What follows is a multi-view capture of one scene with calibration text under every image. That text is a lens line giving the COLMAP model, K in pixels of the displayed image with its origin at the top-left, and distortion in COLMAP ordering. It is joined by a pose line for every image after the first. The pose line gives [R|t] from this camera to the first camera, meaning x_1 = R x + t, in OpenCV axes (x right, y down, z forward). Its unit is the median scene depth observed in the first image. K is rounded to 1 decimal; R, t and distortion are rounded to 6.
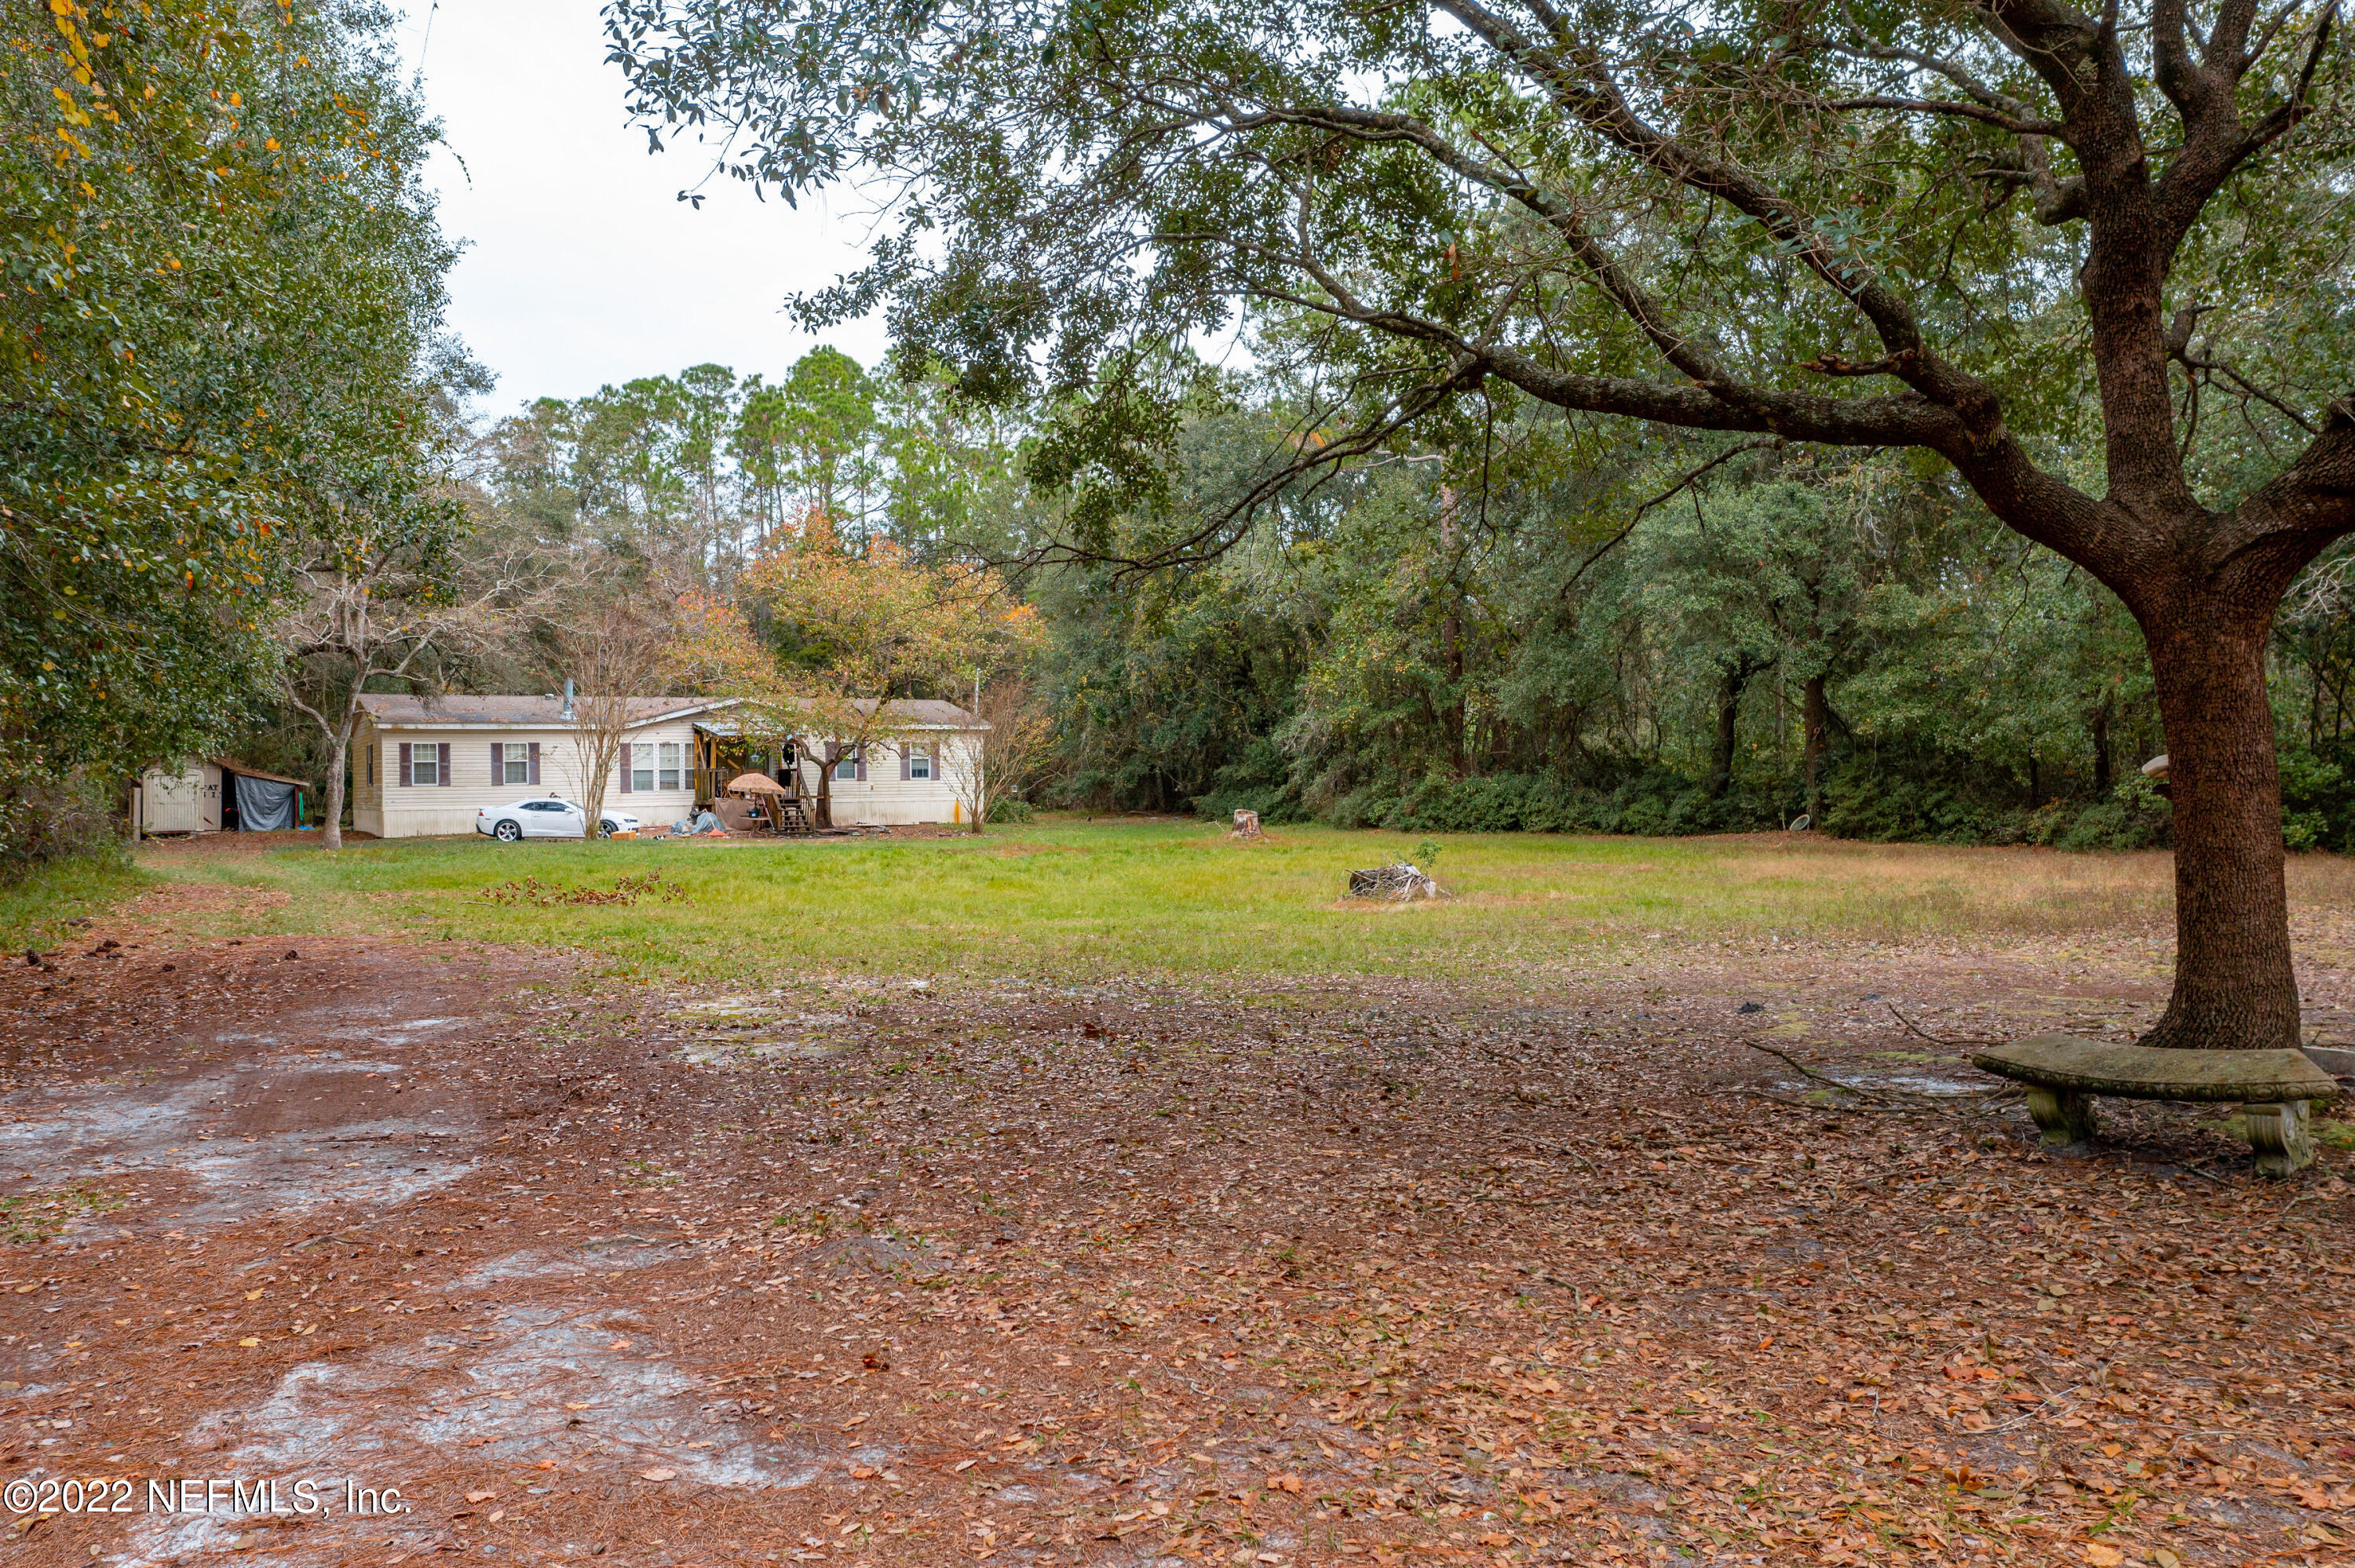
lens RADIAL K [[1910.3, 0, 1173.2], [0, 1910.3, 775.6], [0, 0, 1]] dist [0.009796, 0.004981]
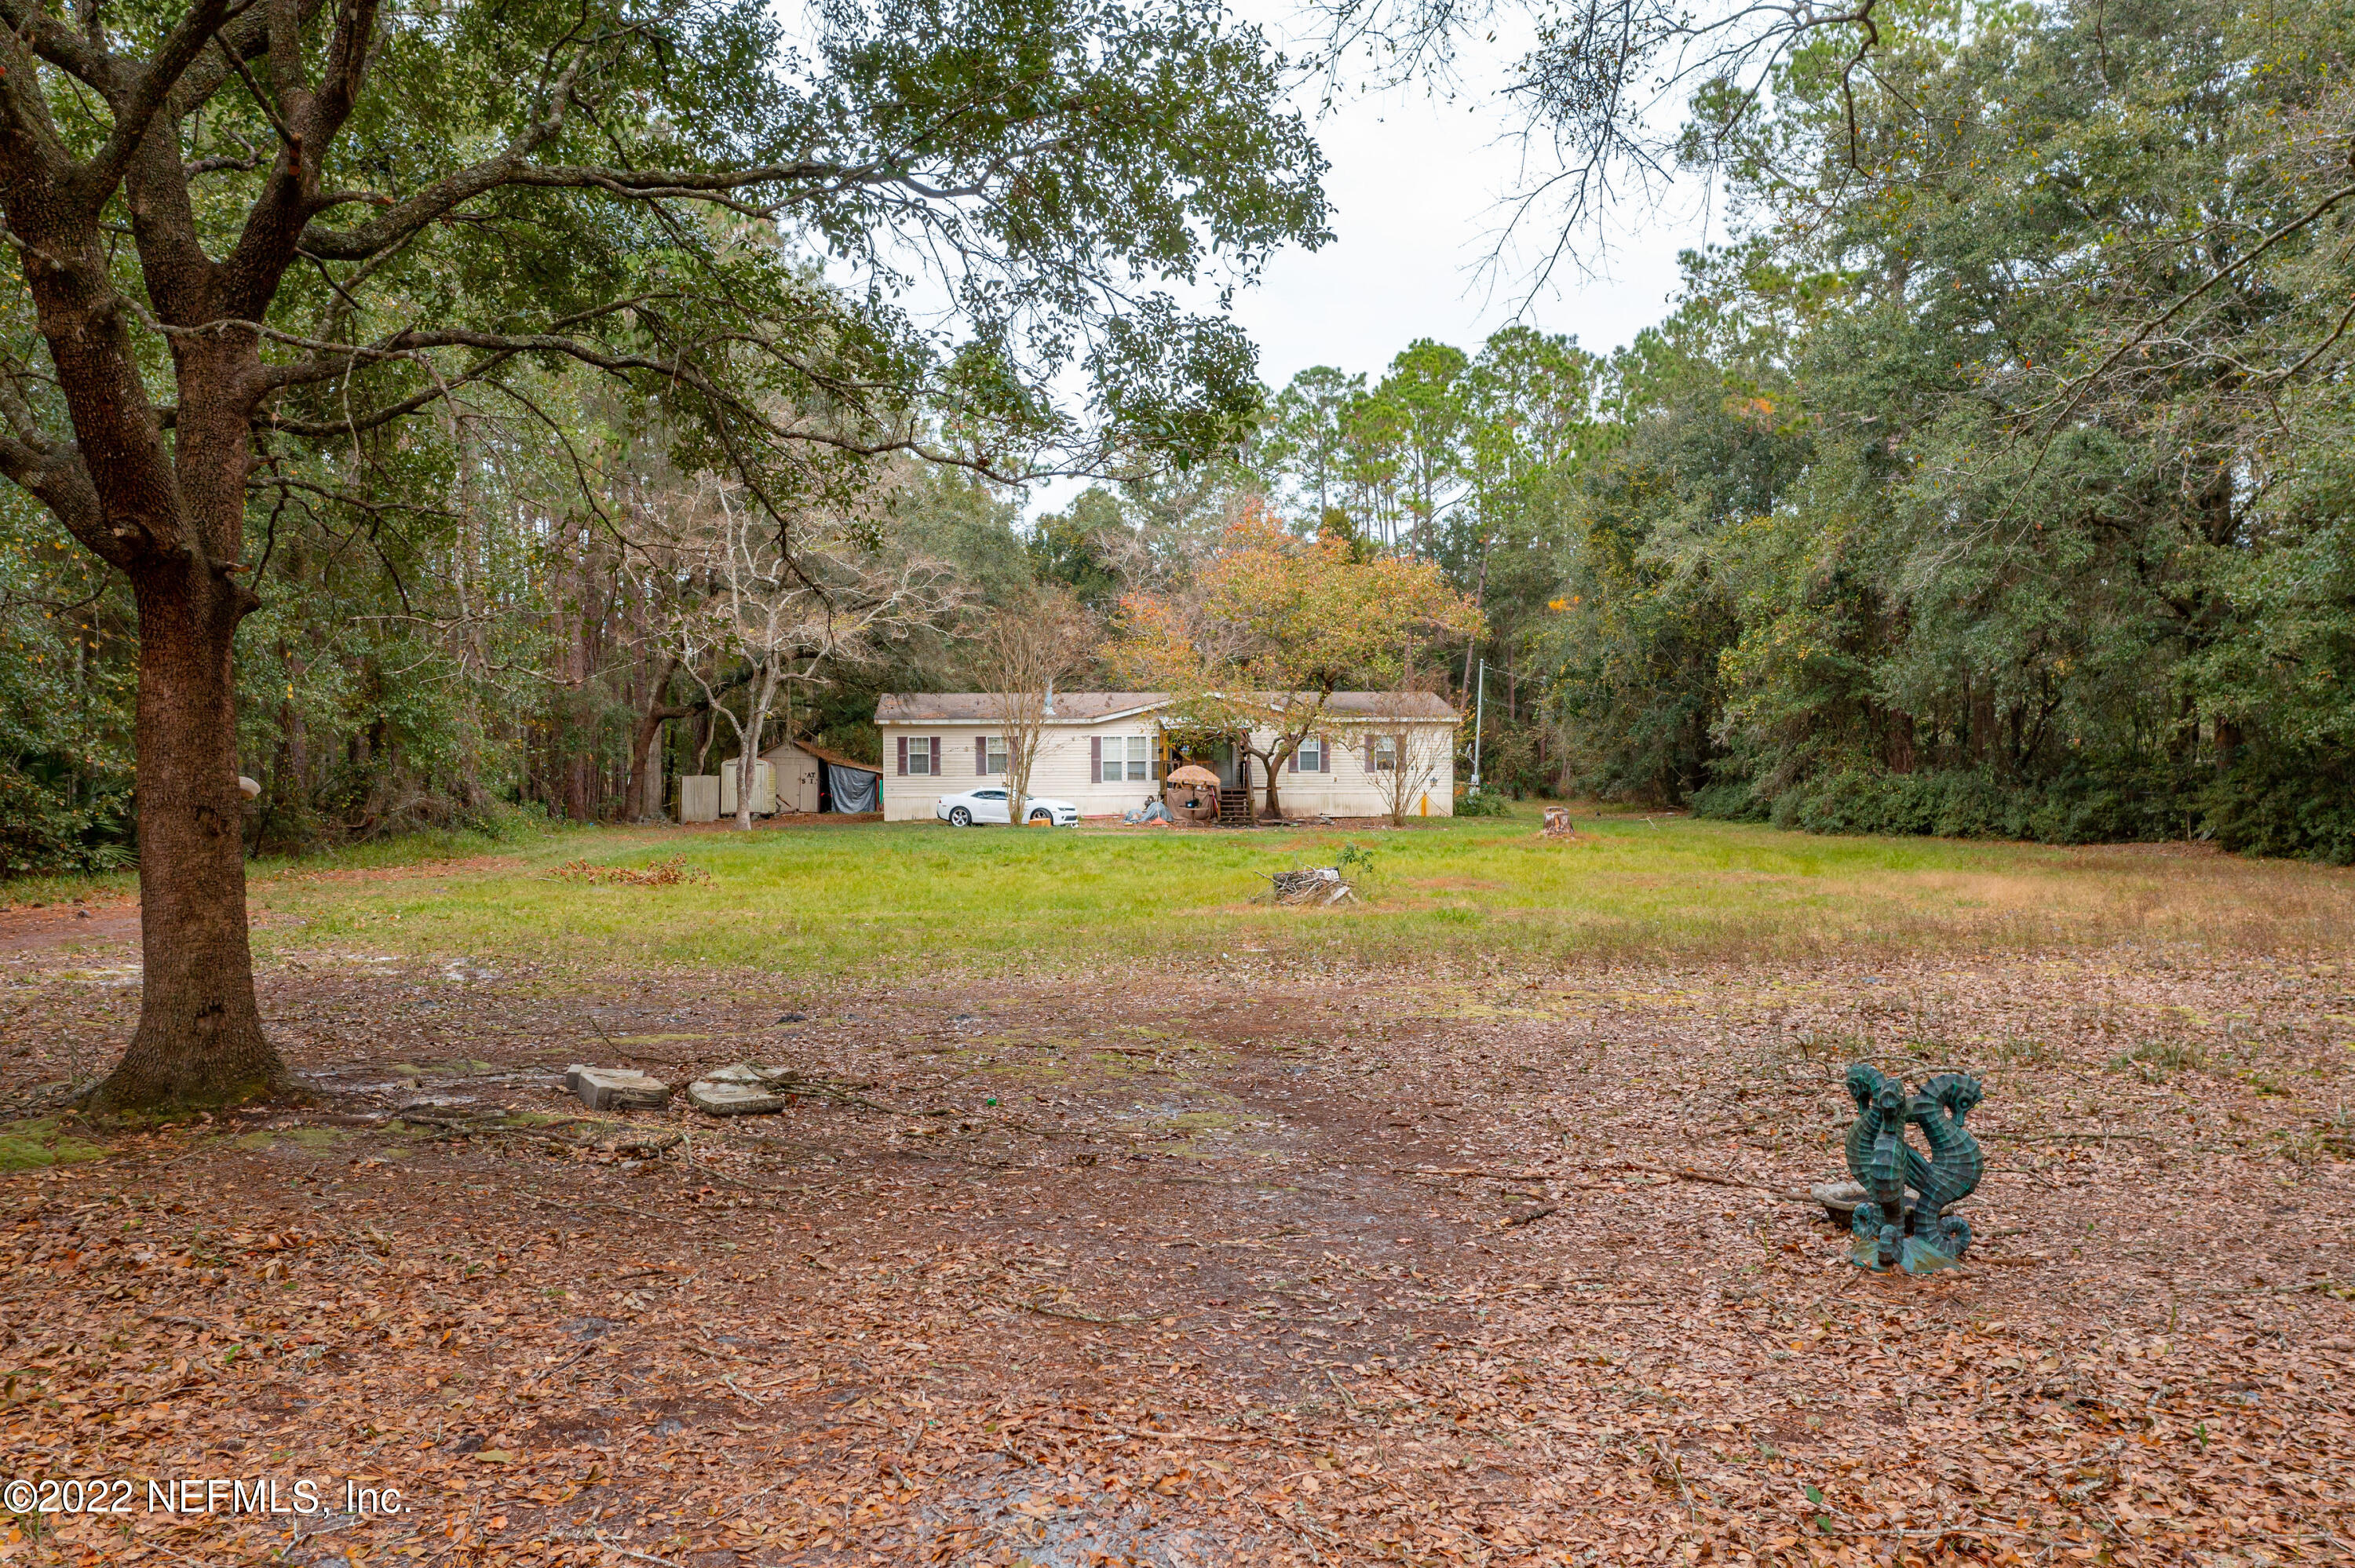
lens RADIAL K [[1913.5, 0, 1179.9], [0, 1913.5, 787.0], [0, 0, 1]] dist [-0.000085, 0.000832]
pose [[0.915750, 0.009052, -0.401647, 0.187970], [-0.004030, 0.999903, 0.013349, -0.003141], [0.401729, -0.010606, 0.915697, 0.039885]]
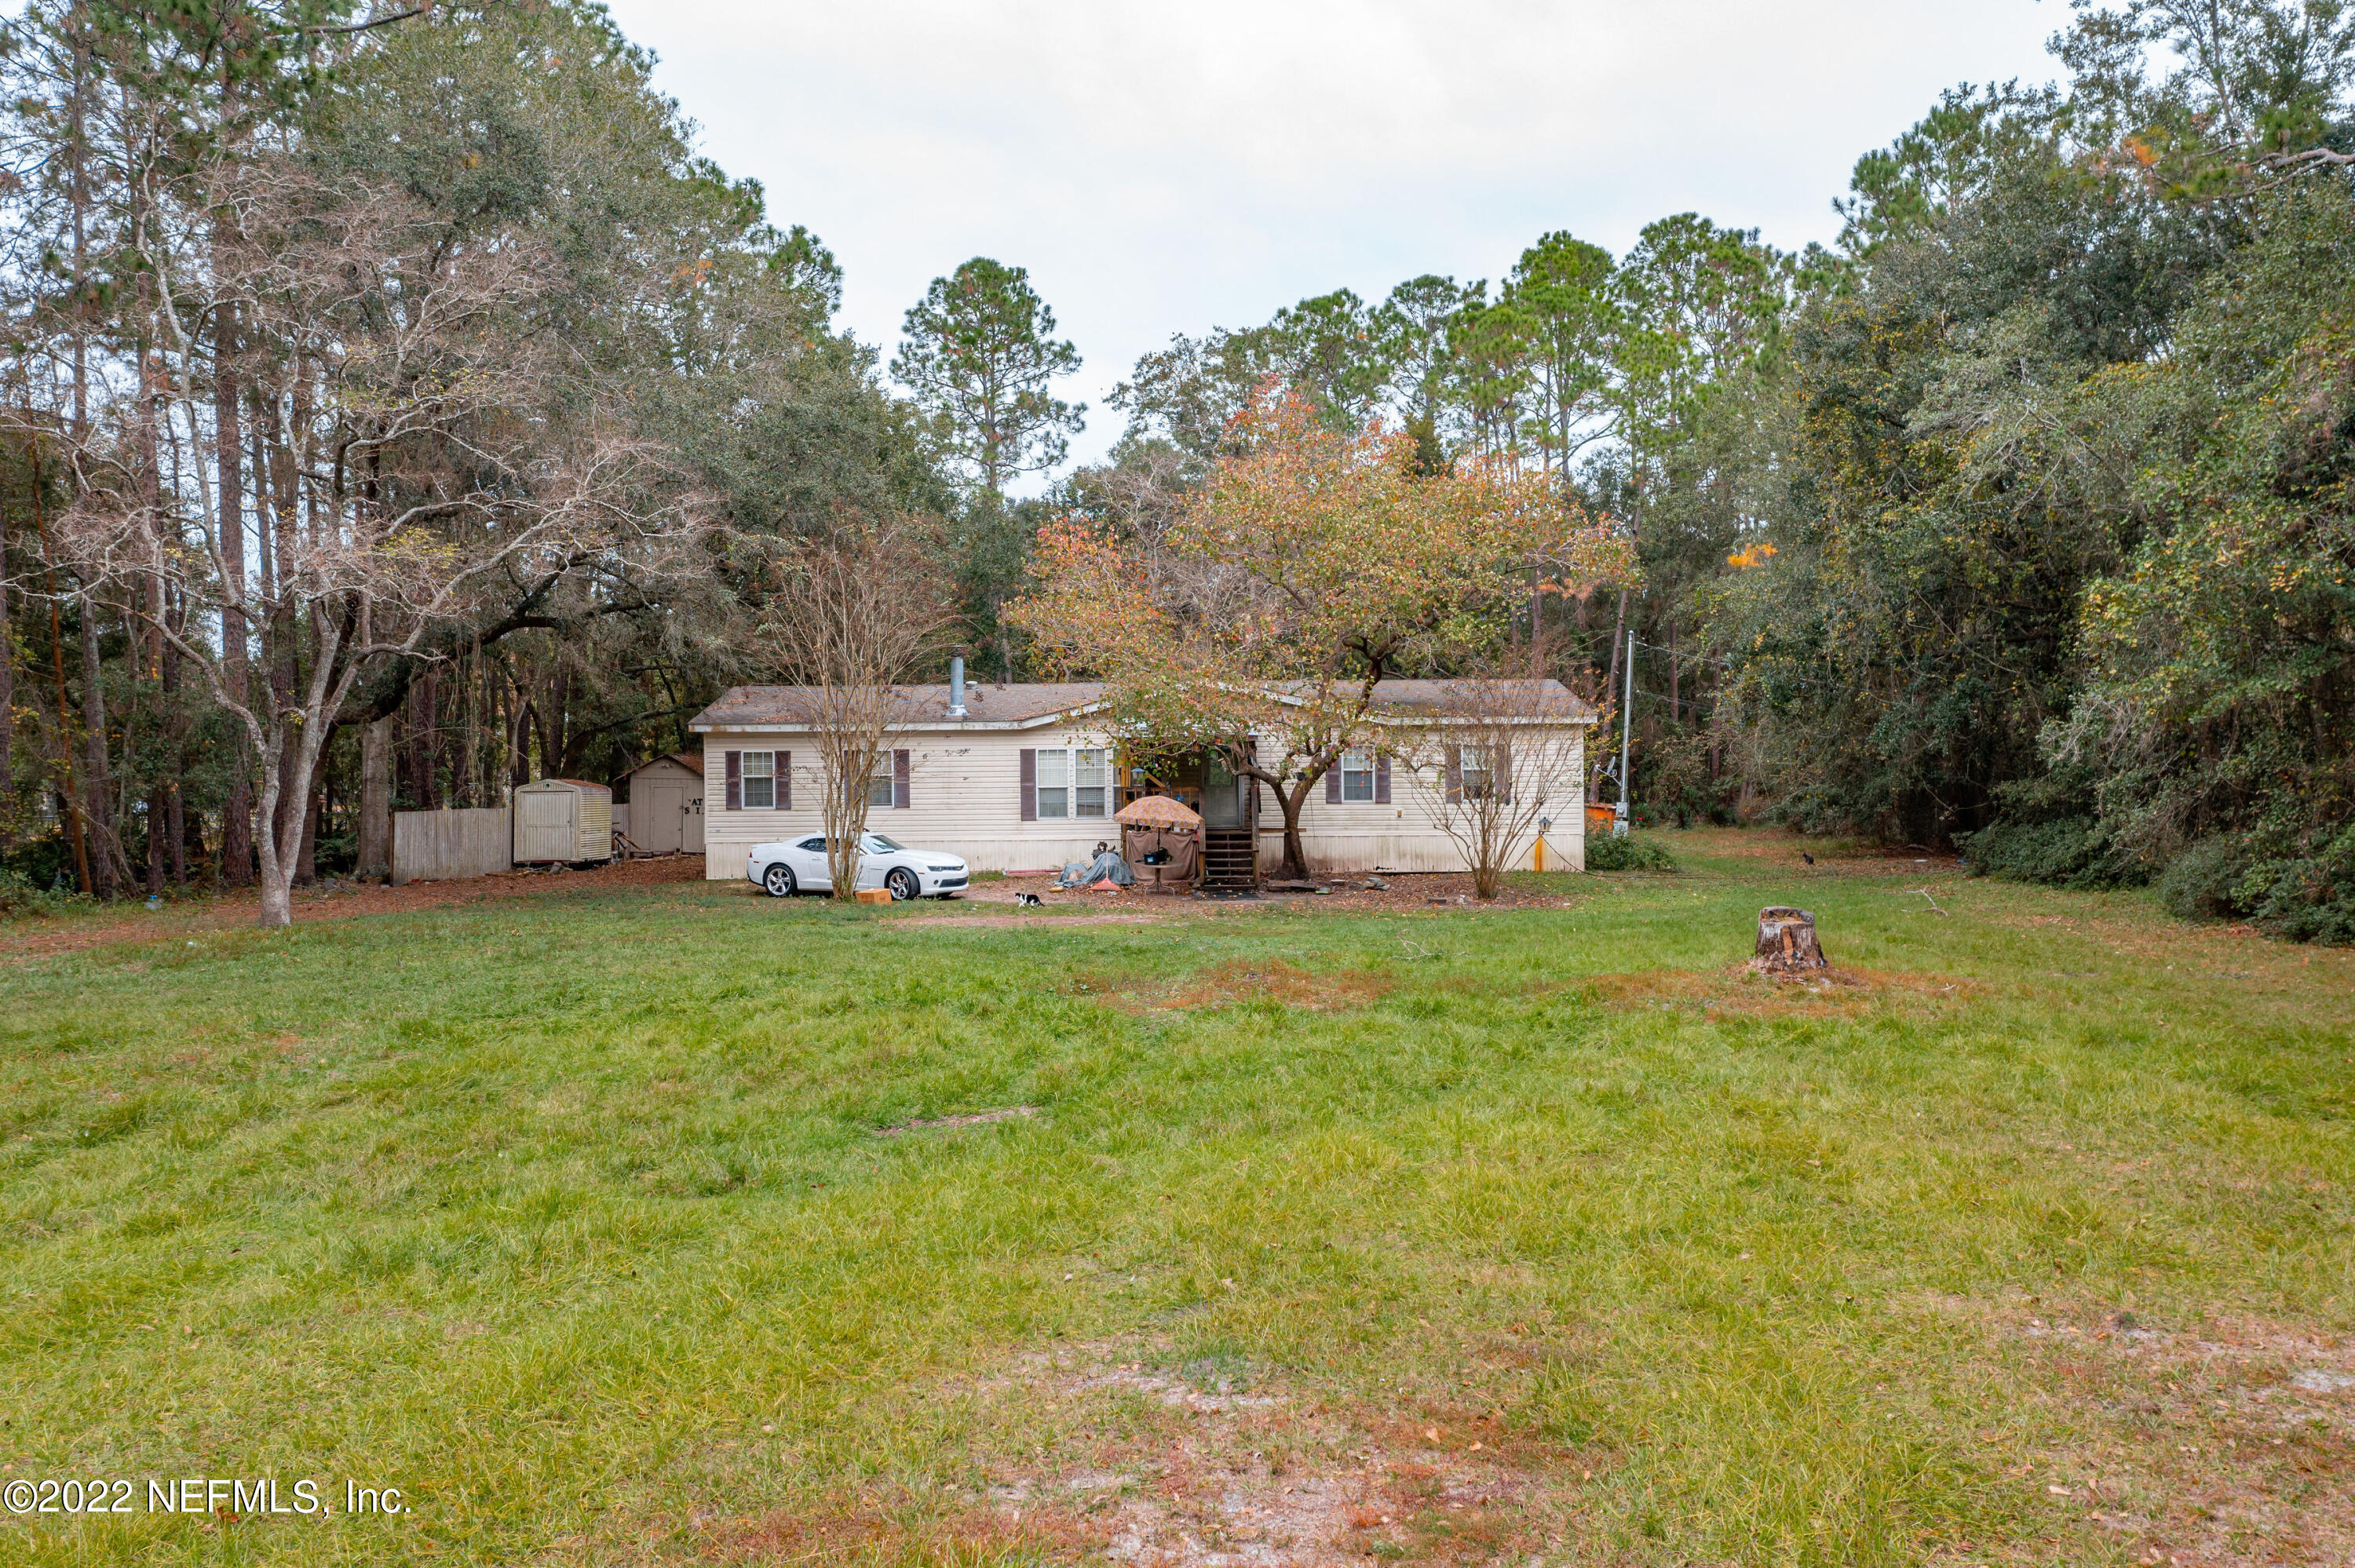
lens RADIAL K [[1892.1, 0, 1177.2], [0, 1892.1, 788.9], [0, 0, 1]] dist [-0.001009, 0.002621]
pose [[0.878804, 0.005826, -0.477147, 0.090827], [-0.000241, 0.999931, 0.011765, -0.010646], [0.477182, -0.010224, 0.878745, 0.425180]]
